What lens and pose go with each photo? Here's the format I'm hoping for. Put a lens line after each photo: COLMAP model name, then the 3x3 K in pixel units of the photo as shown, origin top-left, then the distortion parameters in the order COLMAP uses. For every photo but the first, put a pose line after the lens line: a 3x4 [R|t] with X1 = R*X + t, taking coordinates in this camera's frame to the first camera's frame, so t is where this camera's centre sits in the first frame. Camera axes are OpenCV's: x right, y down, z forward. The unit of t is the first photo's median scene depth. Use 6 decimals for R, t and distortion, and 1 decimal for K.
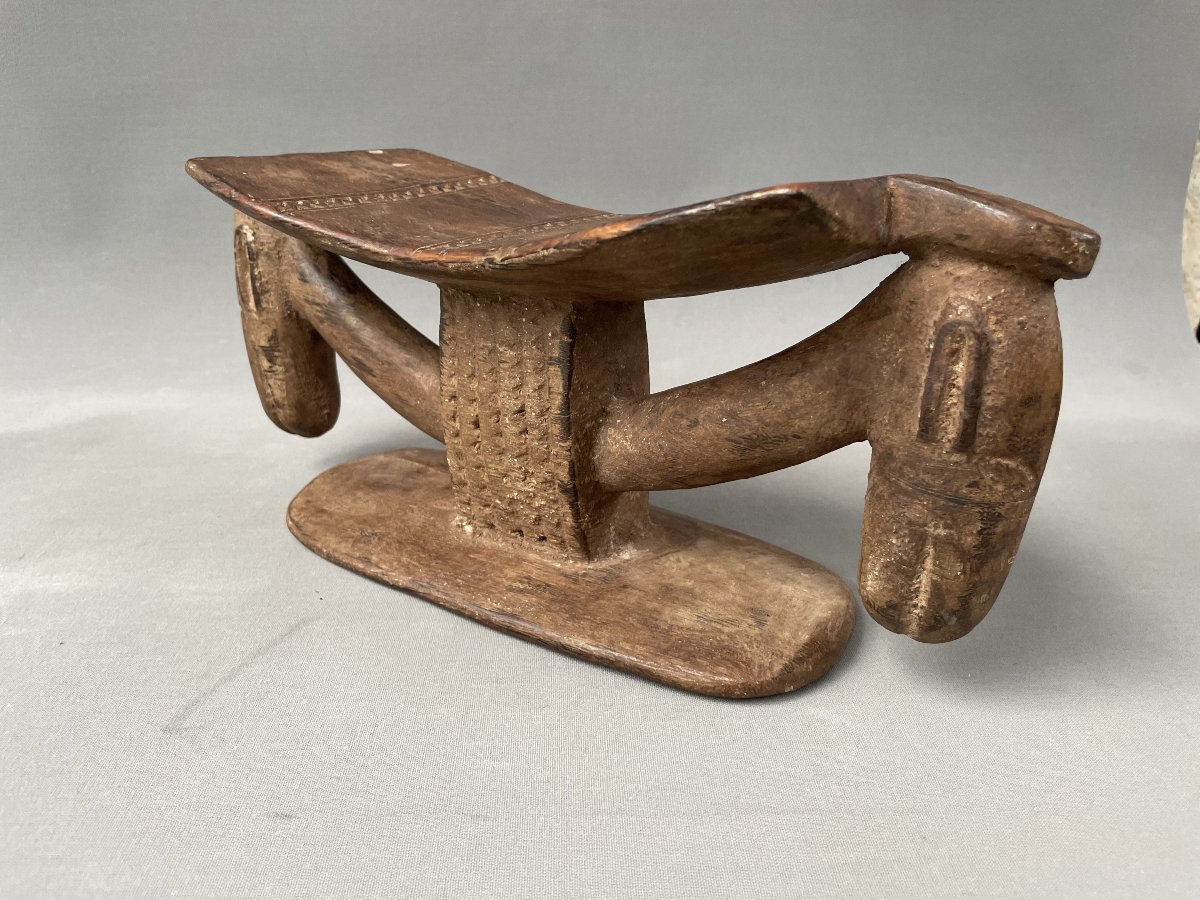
lens RADIAL K [[917.7, 0, 600.0], [0, 917.7, 450.0], [0, 0, 1]] dist [0.063849, -0.001940]
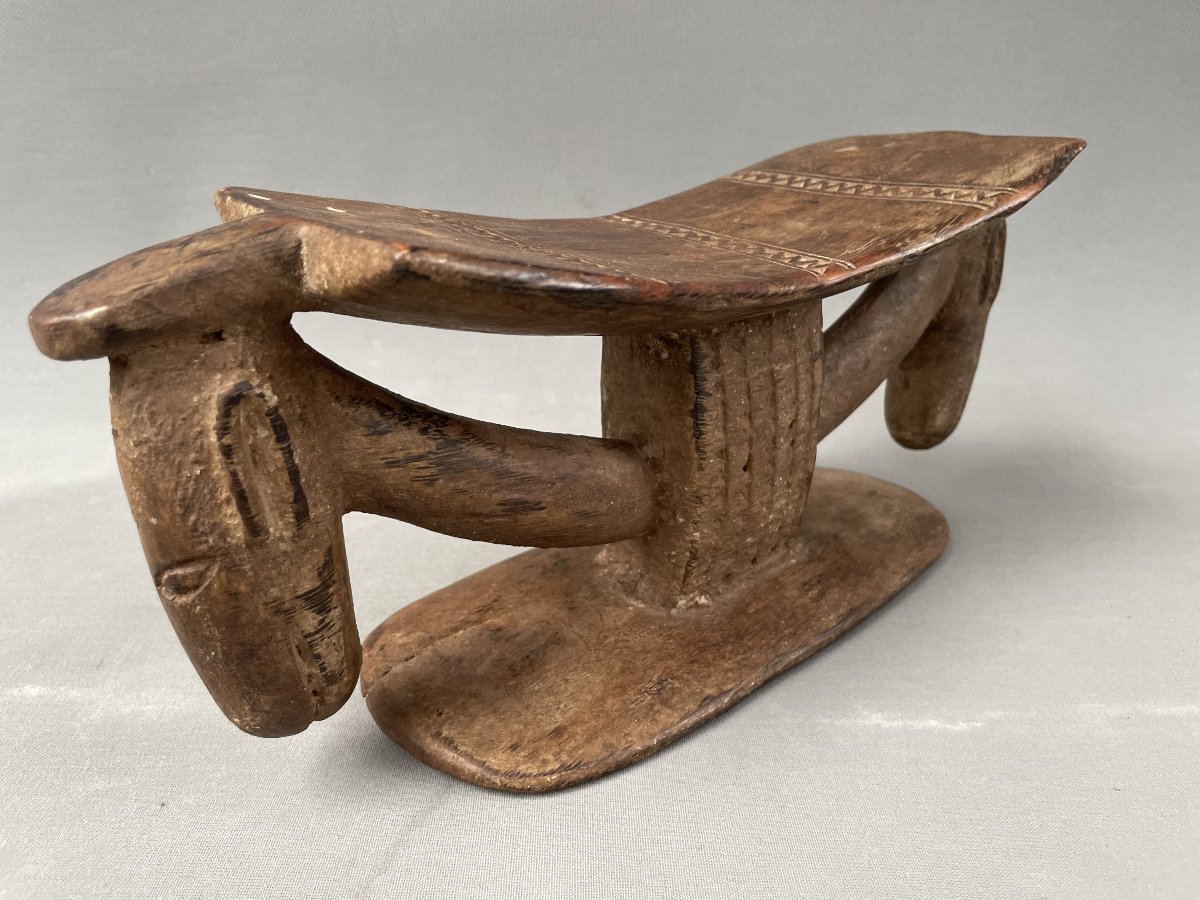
lens RADIAL K [[917.7, 0, 600.0], [0, 917.7, 450.0], [0, 0, 1]] dist [0.063849, -0.001940]
pose [[0.259217, -0.383760, 0.886304, -0.889904], [0.359795, 0.889987, 0.280126, -0.319036], [-0.896300, 0.246275, 0.368774, 0.751790]]
